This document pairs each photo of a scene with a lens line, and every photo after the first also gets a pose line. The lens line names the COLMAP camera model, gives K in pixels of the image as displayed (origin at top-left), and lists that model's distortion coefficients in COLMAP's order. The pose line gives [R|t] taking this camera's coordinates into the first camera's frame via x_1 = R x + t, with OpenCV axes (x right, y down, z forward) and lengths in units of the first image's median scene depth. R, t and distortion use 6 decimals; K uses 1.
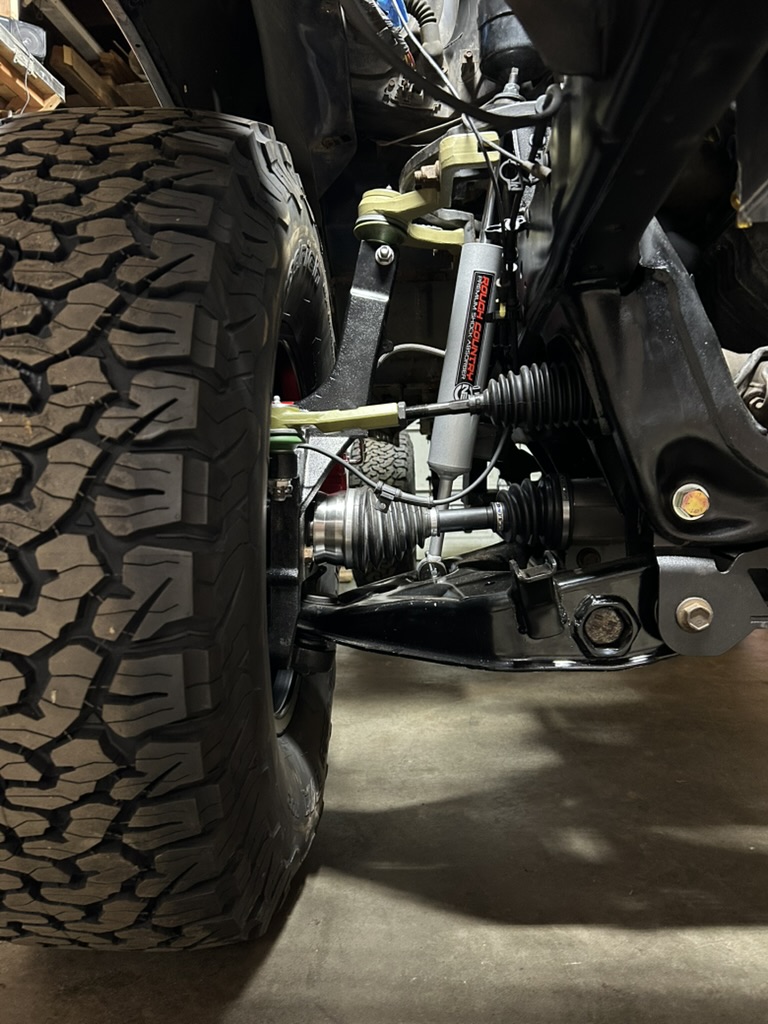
lens RADIAL K [[766.5, 0, 376.4], [0, 766.5, 510.9], [0, 0, 1]] dist [0.023972, -0.008217]
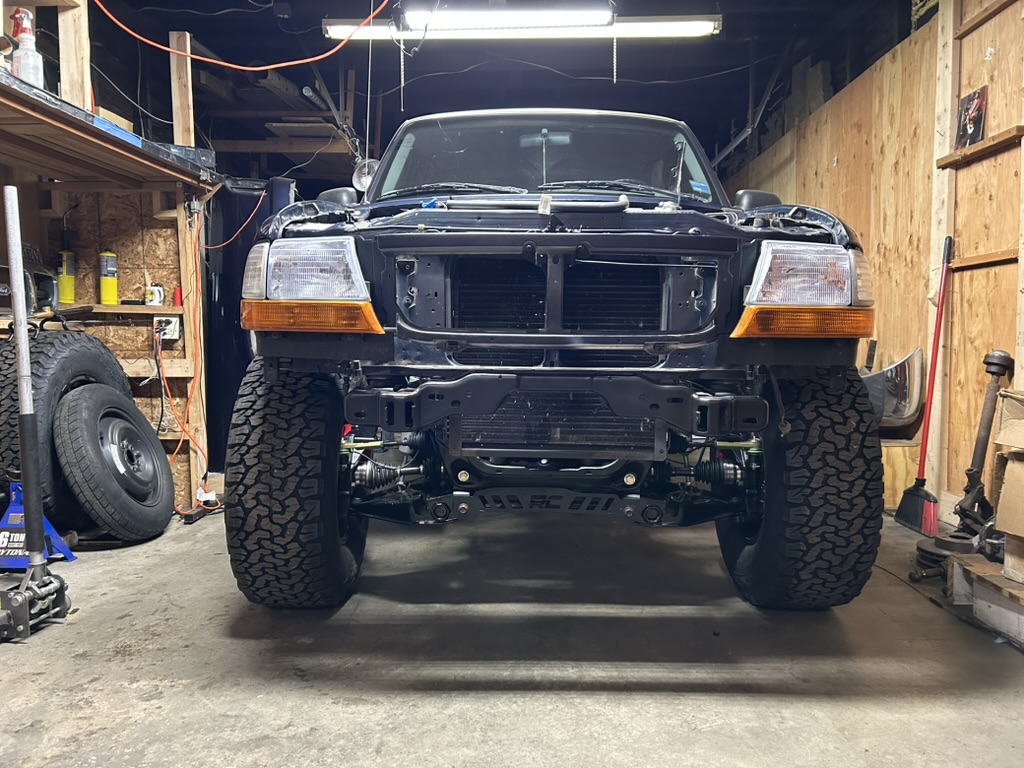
lens RADIAL K [[766.5, 0, 519.3], [0, 766.5, 383.0], [0, 0, 1]] dist [0.023972, -0.008217]
pose [[0.997098, 0.014471, 0.074745, 0.502242], [-0.018254, 0.998573, 0.050180, -0.771602], [-0.073912, -0.051398, 0.995939, -3.078881]]
